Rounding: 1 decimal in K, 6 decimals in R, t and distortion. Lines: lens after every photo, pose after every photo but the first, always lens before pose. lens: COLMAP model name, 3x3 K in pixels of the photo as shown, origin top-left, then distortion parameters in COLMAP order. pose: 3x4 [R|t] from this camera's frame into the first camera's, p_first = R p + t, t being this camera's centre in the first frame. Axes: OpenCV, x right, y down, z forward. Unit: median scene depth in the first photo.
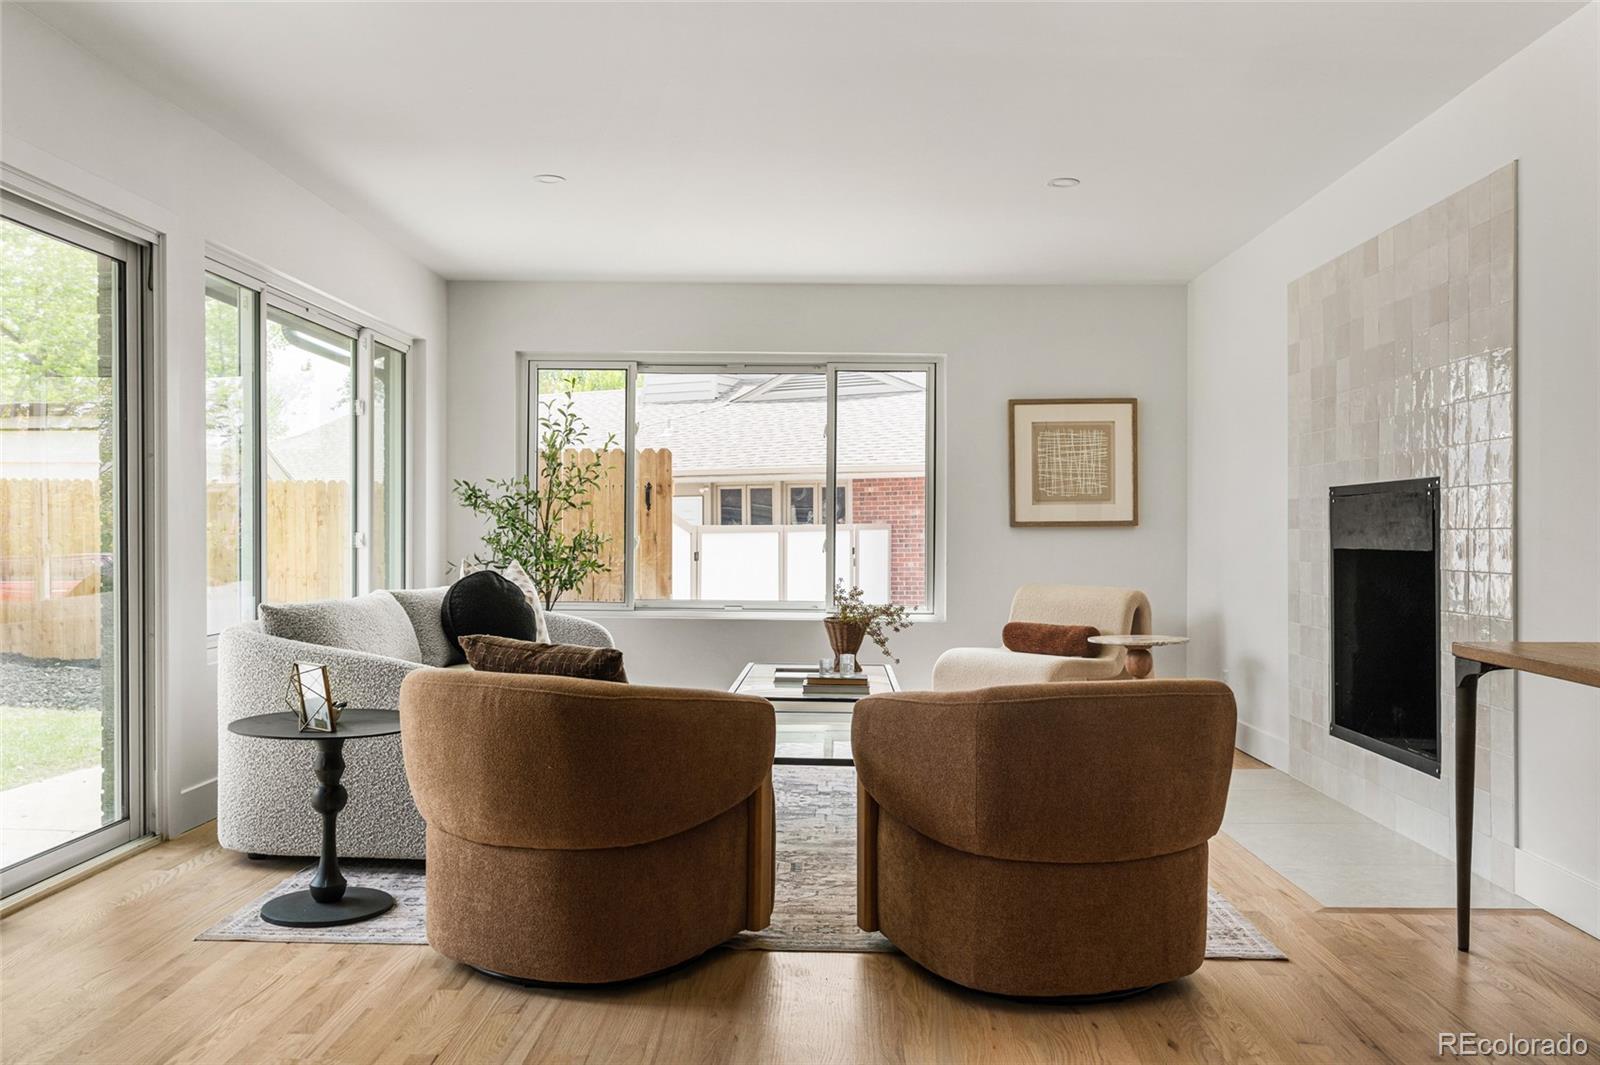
lens RADIAL K [[1306.8, 0, 800.0], [0, 1306.8, 532.5], [0, 0, 1]] dist [0.025487, -0.000978]
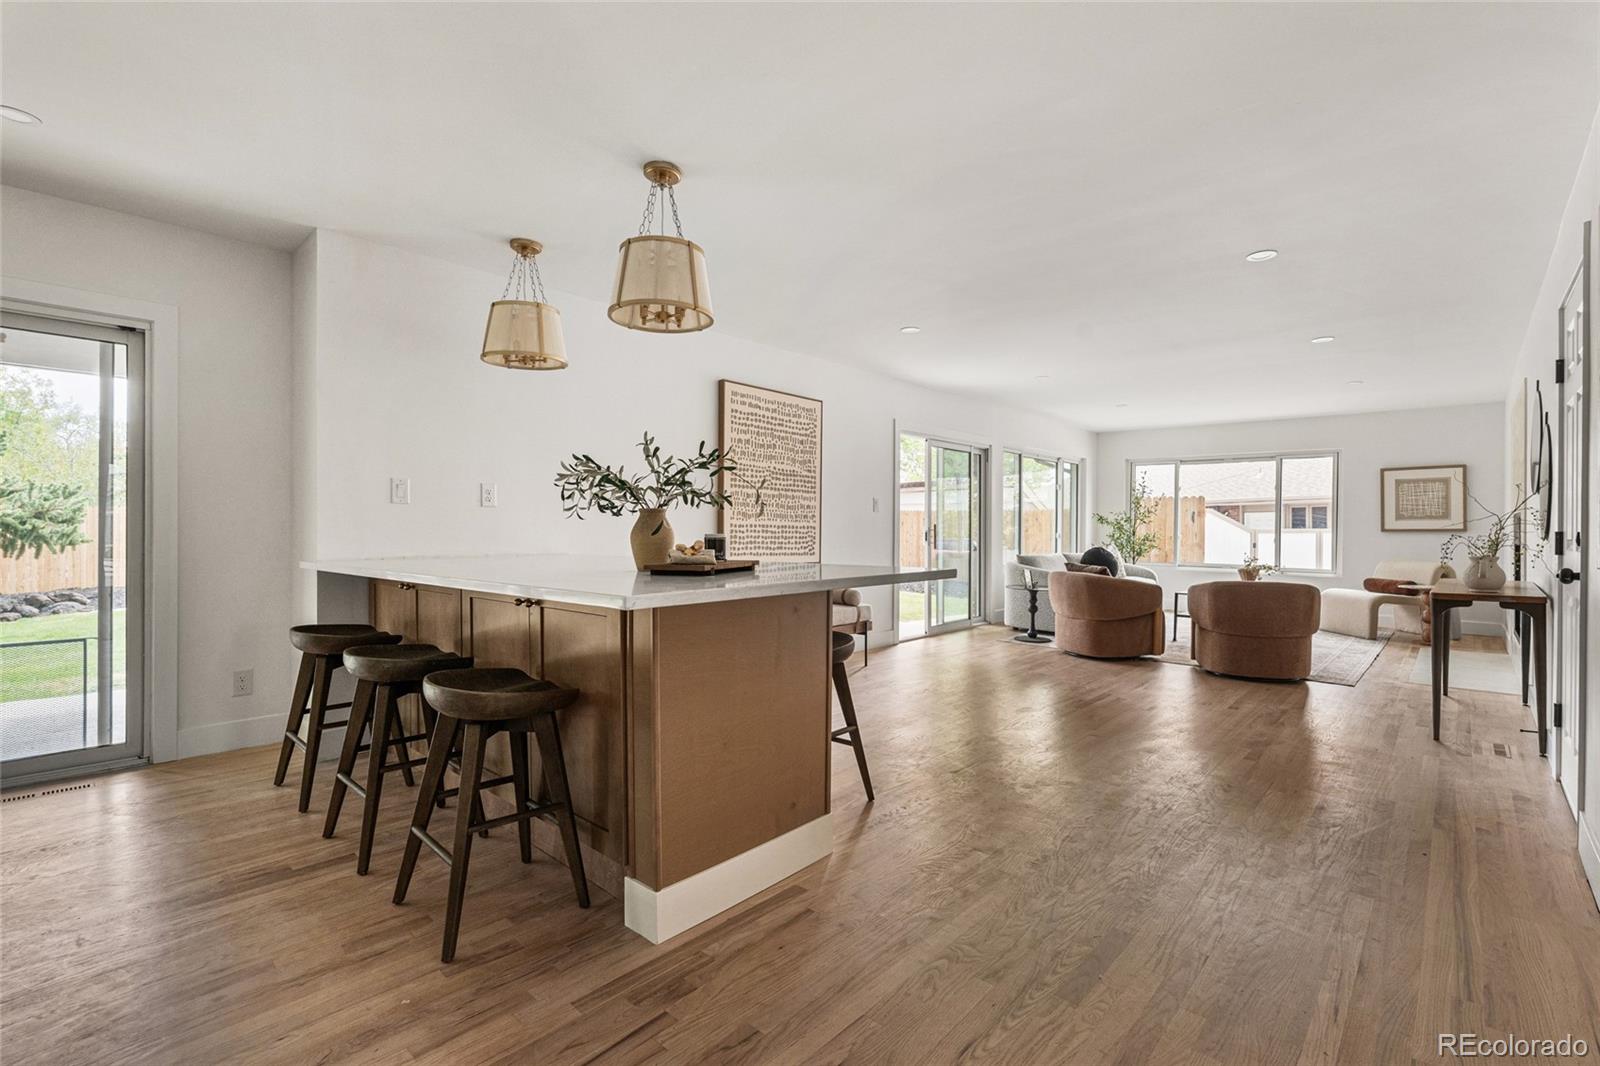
lens RADIAL K [[719.6, 0, 798.9], [0, 719.6, 533.6], [0, 0, 1]] dist [-0.003289, 0.000018]
pose [[0.753080, 0.007349, -0.657888, 0.239969], [-0.004475, 0.999972, 0.006048, -0.004616], [0.657914, -0.001611, 0.753092, -0.475877]]
